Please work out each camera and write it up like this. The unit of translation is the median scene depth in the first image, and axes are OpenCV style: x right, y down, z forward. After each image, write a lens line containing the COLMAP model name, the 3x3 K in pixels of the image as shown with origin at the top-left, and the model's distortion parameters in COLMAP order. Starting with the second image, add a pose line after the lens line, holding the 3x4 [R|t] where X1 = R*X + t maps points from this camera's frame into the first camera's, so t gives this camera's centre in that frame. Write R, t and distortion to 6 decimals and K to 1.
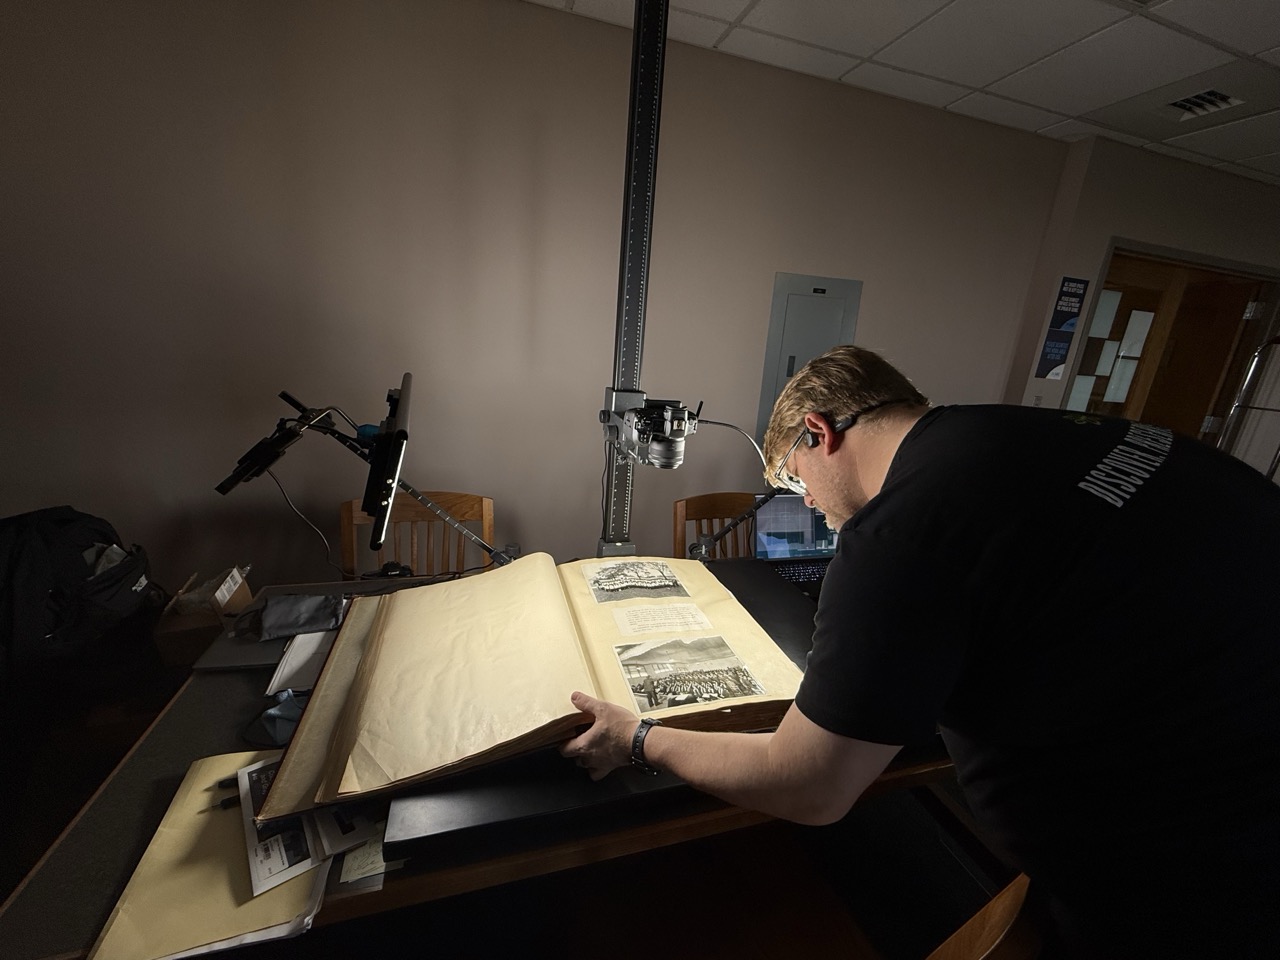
lens RADIAL K [[507.4, 0, 635.4], [0, 507.4, 480.0], [0, 0, 1]] dist [0.000178, 0.000006]
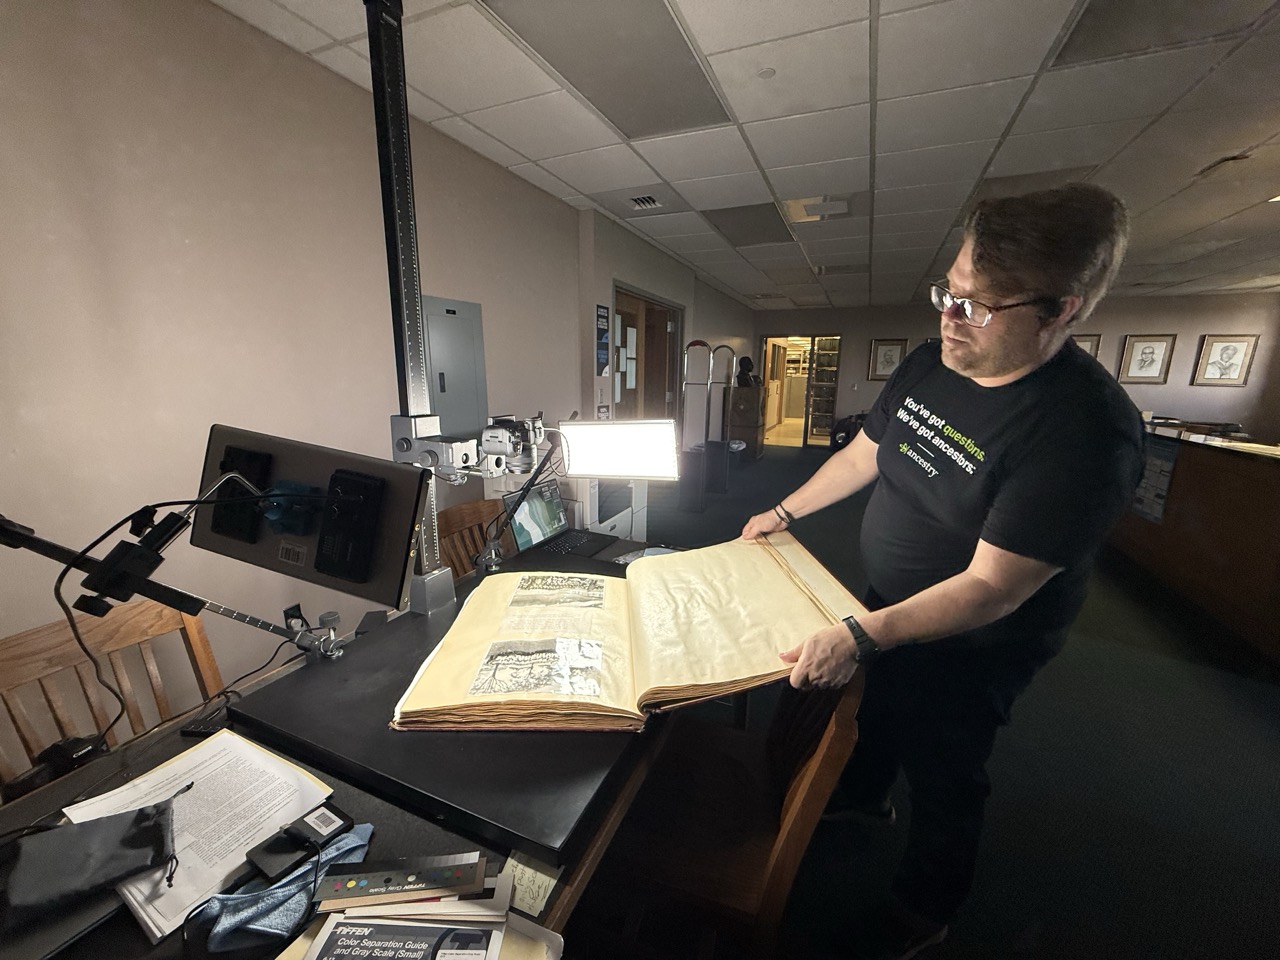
lens RADIAL K [[507.4, 0, 635.4], [0, 507.4, 480.0], [0, 0, 1]] dist [0.000178, 0.000006]
pose [[0.650051, -0.224620, 0.725933, -0.232819], [0.243908, 0.966441, 0.080627, -0.015308], [-0.719682, 0.124649, 0.683023, 0.017743]]
